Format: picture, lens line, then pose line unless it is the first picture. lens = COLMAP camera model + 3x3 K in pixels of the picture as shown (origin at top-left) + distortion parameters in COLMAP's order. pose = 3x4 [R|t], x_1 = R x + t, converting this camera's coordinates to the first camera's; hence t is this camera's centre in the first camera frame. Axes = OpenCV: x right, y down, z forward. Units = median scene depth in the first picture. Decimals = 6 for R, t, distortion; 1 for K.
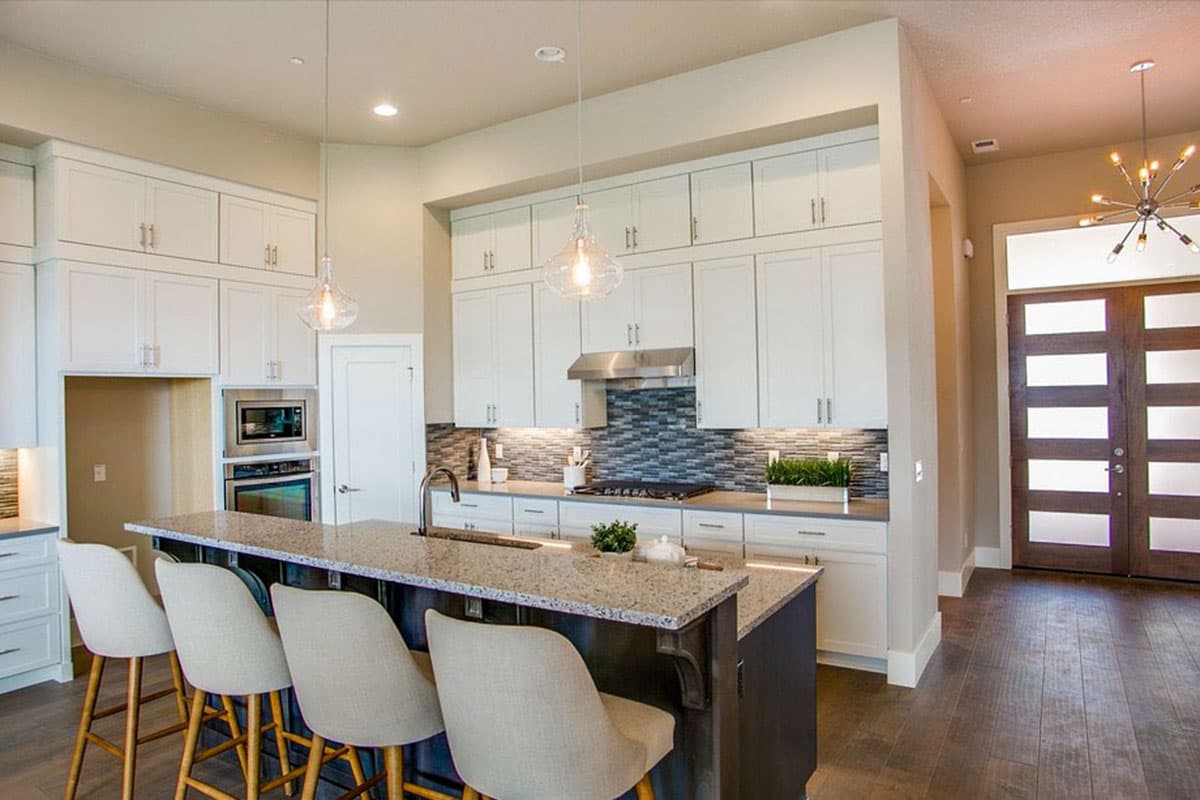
lens RADIAL K [[732.4, 0, 597.9], [0, 732.4, 396.4], [0, 0, 1]] dist [-0.041455, -0.001567]
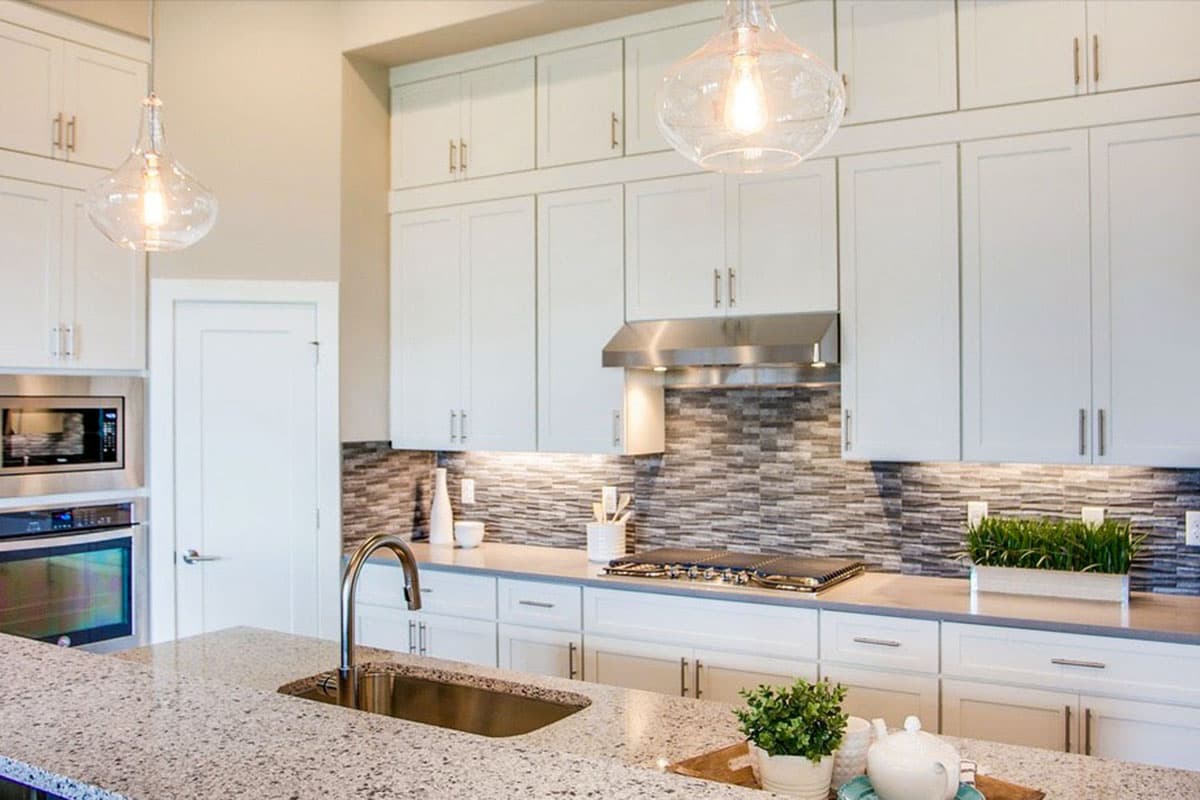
lens RADIAL K [[1068.2, 0, 602.4], [0, 1068.2, 399.5], [0, 0, 1]] dist [-0.032005, 0.024874]
pose [[0.999641, 0.016822, 0.020847, -0.053950], [-0.016802, 0.999858, -0.001115, 0.002198], [-0.020863, 0.000764, 0.999782, 0.180955]]
